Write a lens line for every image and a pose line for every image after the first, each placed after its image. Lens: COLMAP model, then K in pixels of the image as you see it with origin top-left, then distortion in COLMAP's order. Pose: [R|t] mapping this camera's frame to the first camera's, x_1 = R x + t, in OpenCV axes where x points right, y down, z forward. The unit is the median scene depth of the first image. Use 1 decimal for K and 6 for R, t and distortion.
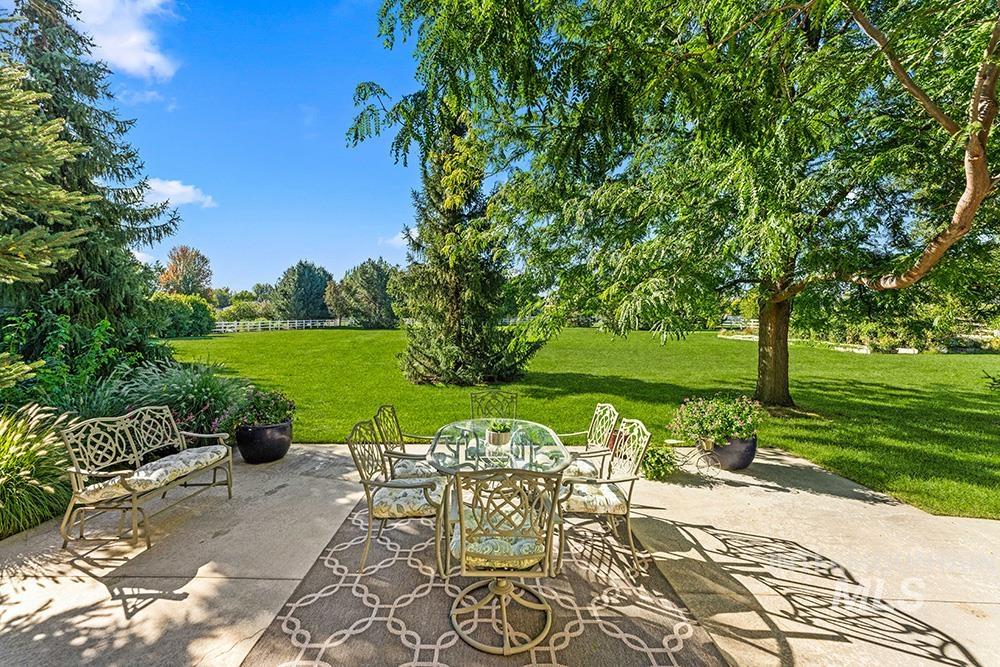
lens RADIAL K [[398.0, 0, 497.9], [0, 398.0, 330.4], [0, 0, 1]] dist [0.004086, 0.000366]
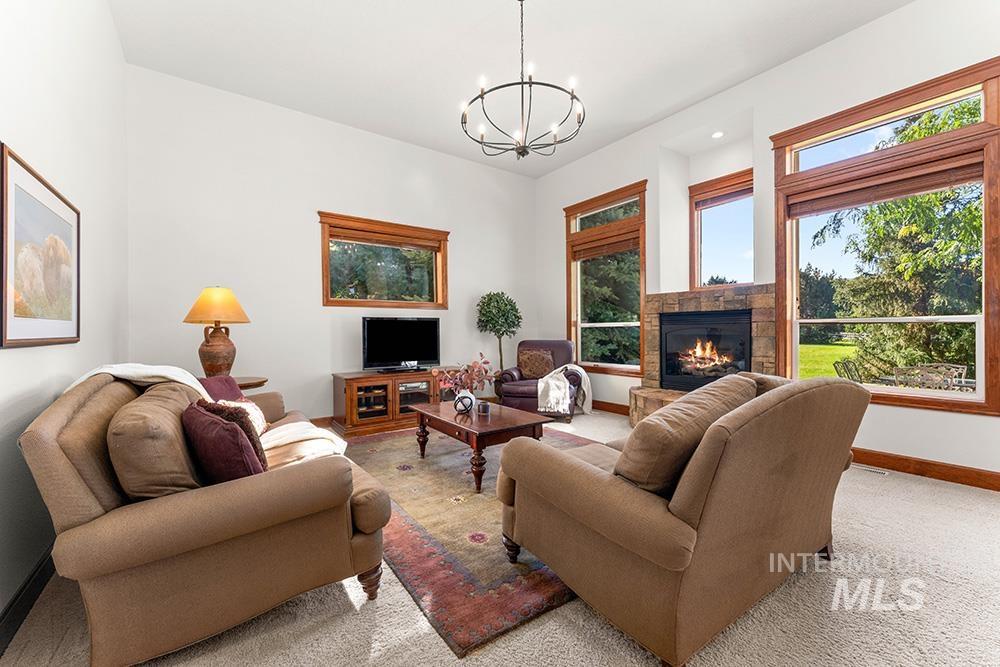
lens RADIAL K [[398.0, 0, 493.9], [0, 398.0, 329.5], [0, 0, 1]] dist [0.004086, 0.000366]
pose [[0.585861, -0.004611, -0.810398, 0.078849], [-0.027593, 0.999291, -0.025633, 0.036506], [0.809941, 0.037379, 0.585319, -0.451531]]
